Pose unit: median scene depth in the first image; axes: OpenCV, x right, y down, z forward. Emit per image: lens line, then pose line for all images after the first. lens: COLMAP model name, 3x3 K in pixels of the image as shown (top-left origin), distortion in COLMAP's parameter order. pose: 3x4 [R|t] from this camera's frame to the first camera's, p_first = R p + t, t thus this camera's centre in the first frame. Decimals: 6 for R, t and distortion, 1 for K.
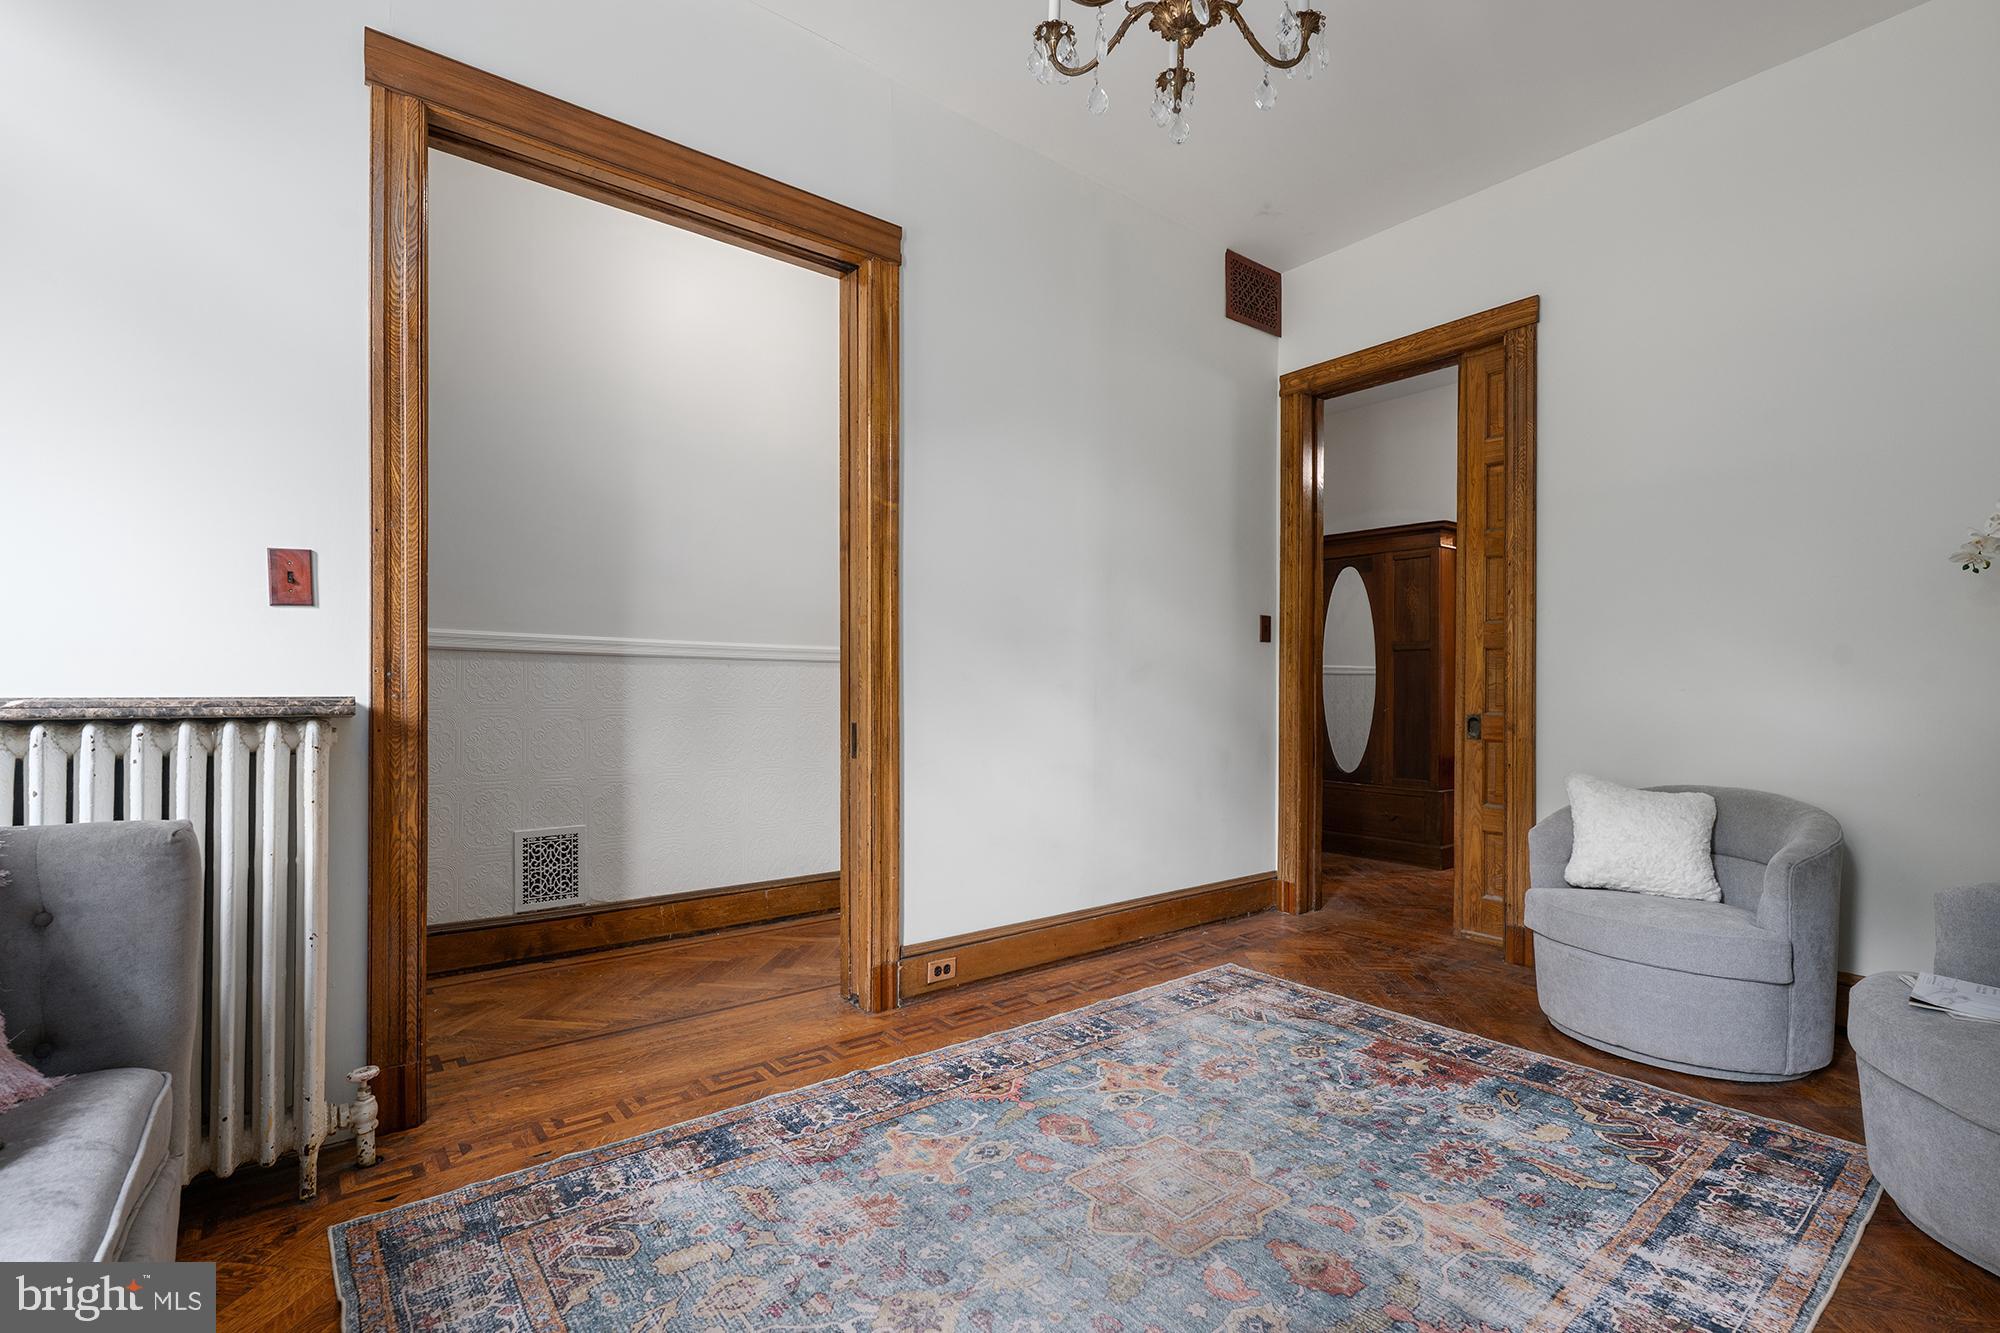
lens RADIAL K [[907.6, 0, 995.7], [0, 907.6, 678.3], [0, 0, 1]] dist [-0.002113, 0.000220]
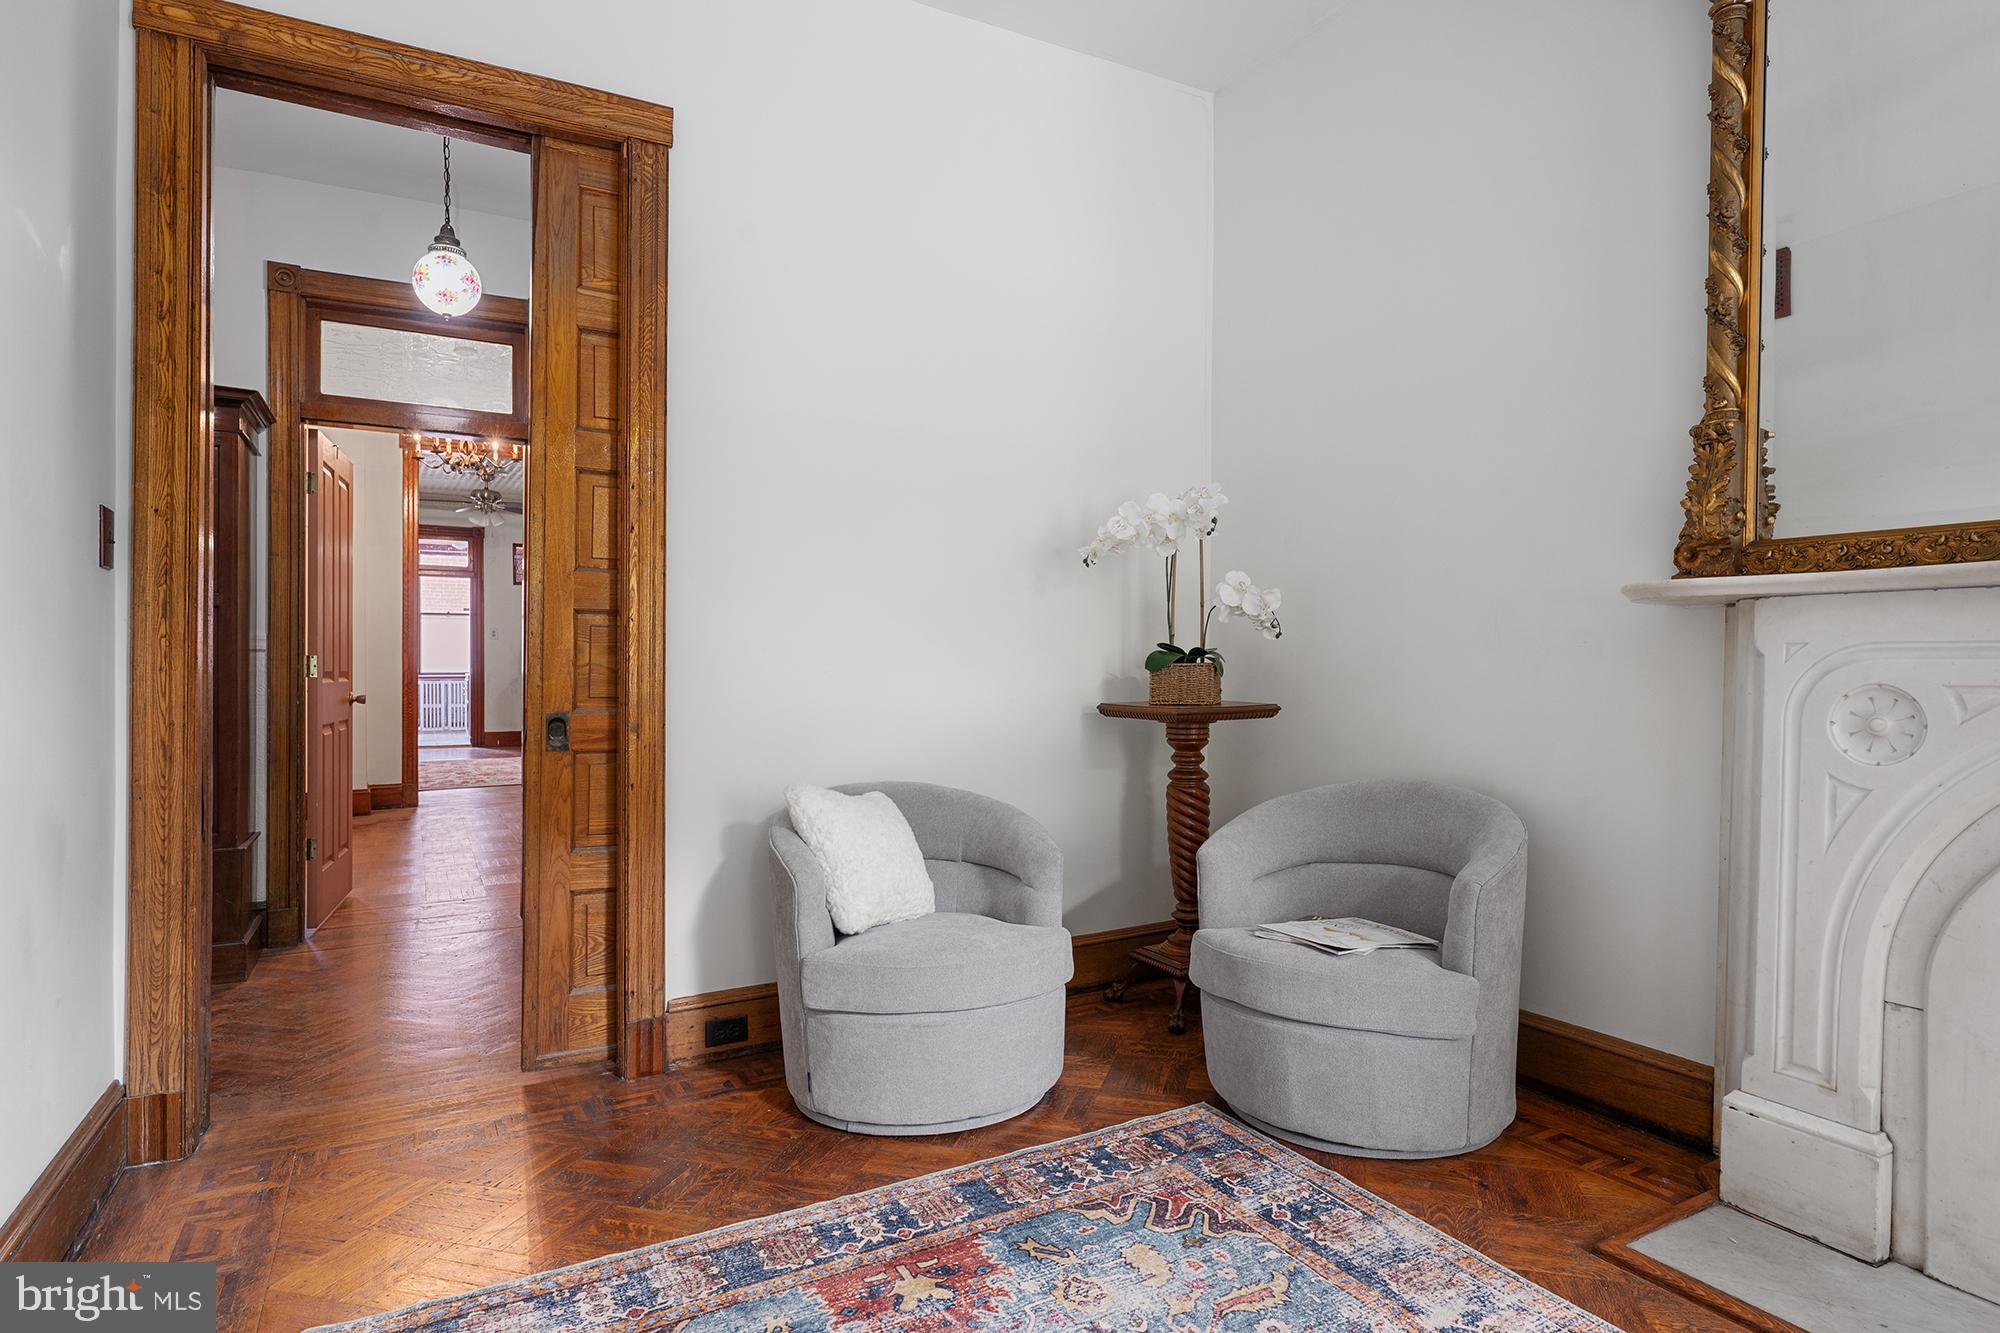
lens RADIAL K [[1068.7, 0, 999.9], [0, 1068.7, 674.6], [0, 0, 1]] dist [0.000891, -0.000340]
pose [[0.165955, -0.003695, 0.986126, -0.264091], [-0.006335, 0.999968, 0.004813, 0.012018], [-0.986113, -0.007046, 0.165926, 0.925172]]
